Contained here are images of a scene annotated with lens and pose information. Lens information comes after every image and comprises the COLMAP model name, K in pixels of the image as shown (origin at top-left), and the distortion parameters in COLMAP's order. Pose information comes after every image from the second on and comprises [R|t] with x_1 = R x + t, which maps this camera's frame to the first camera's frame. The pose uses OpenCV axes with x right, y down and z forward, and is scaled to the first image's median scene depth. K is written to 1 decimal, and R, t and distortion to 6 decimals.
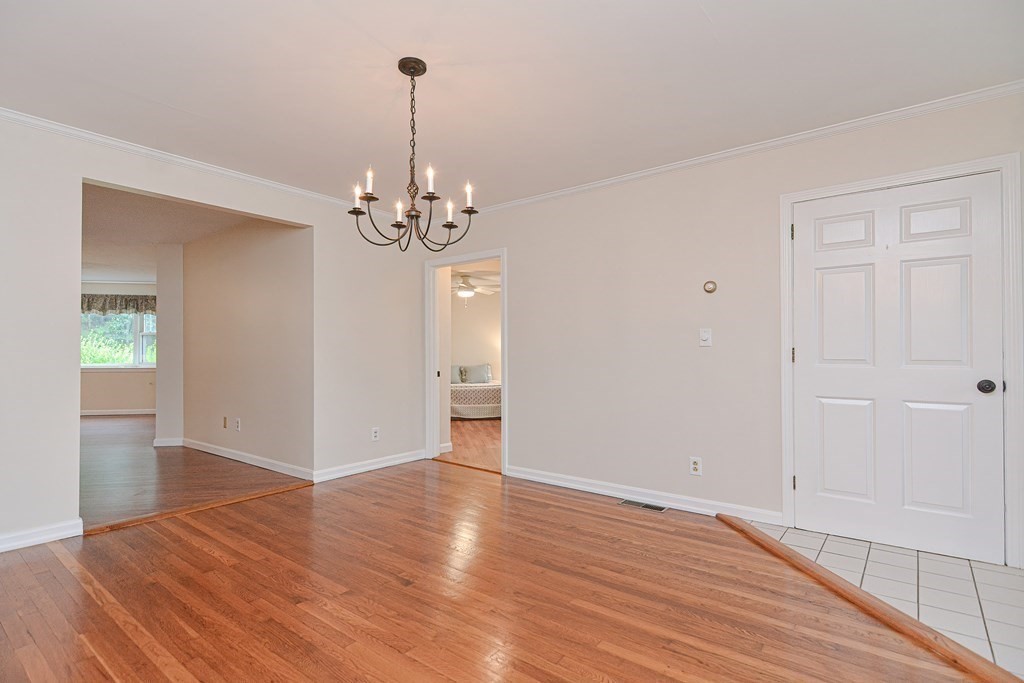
lens RADIAL K [[491.7, 0, 520.2], [0, 491.7, 340.3], [0, 0, 1]] dist [0.004118, -0.002489]
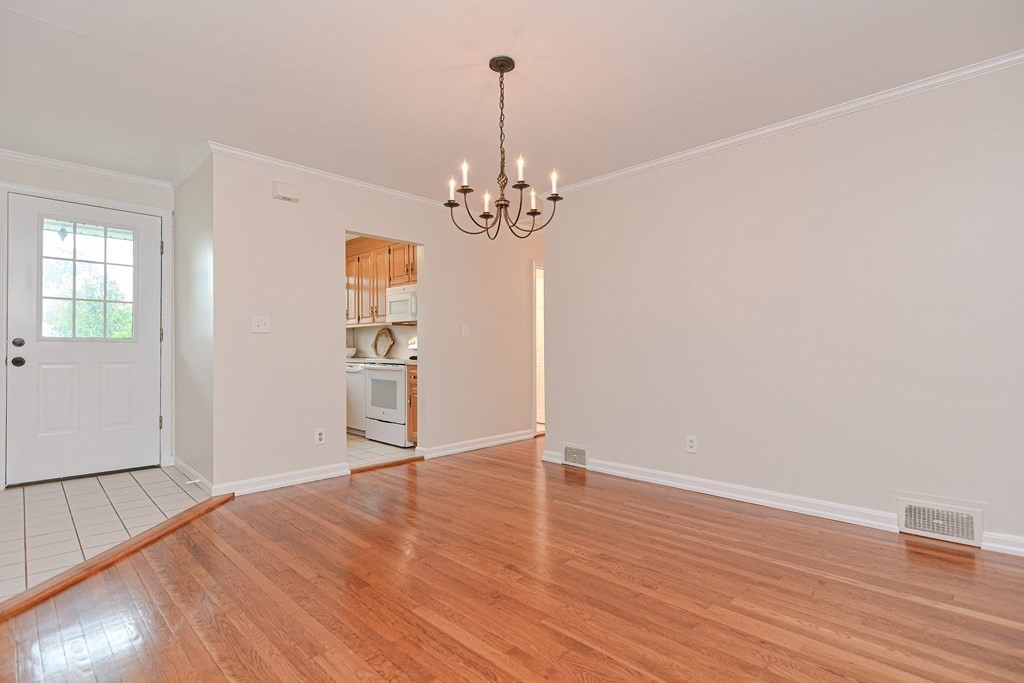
lens RADIAL K [[491.7, 0, 507.6], [0, 491.7, 345.1], [0, 0, 1]] dist [0.004118, -0.002489]
pose [[-0.990027, 0.006041, 0.140750, -0.279216], [0.001695, 0.999519, -0.030971, 0.057756], [-0.140870, -0.030424, -0.989561, 1.528559]]
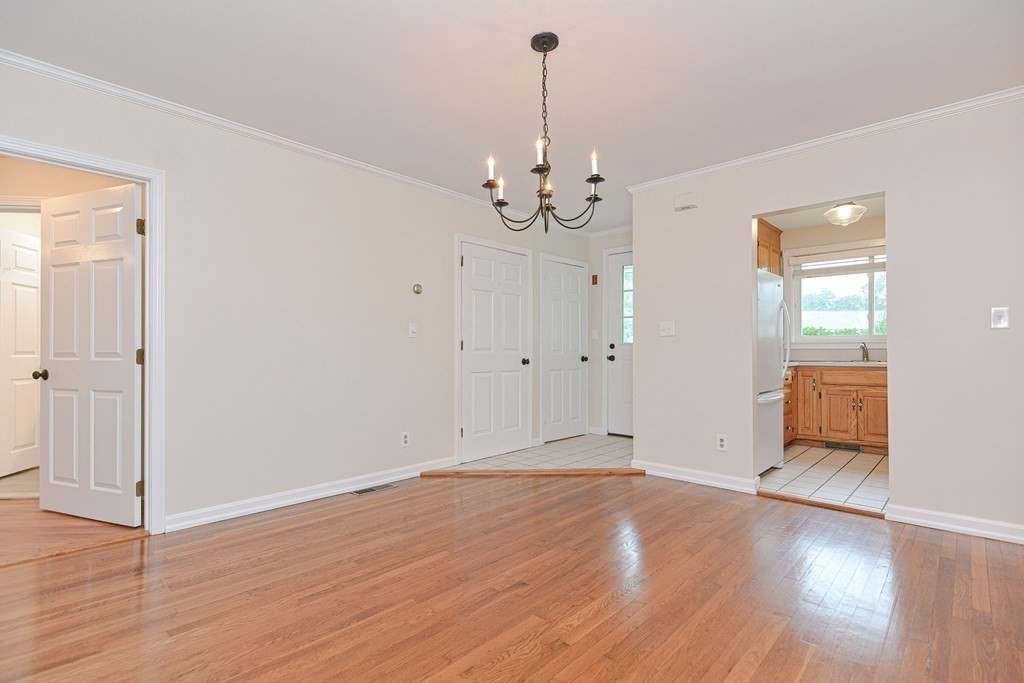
lens RADIAL K [[491.7, 0, 511.6], [0, 491.7, 346.4], [0, 0, 1]] dist [0.004118, -0.002489]
pose [[0.101318, 0.009659, 0.994807, -0.887881], [-0.027915, 0.999587, -0.006863, 0.038645], [-0.994462, -0.027075, 0.101546, 0.715856]]
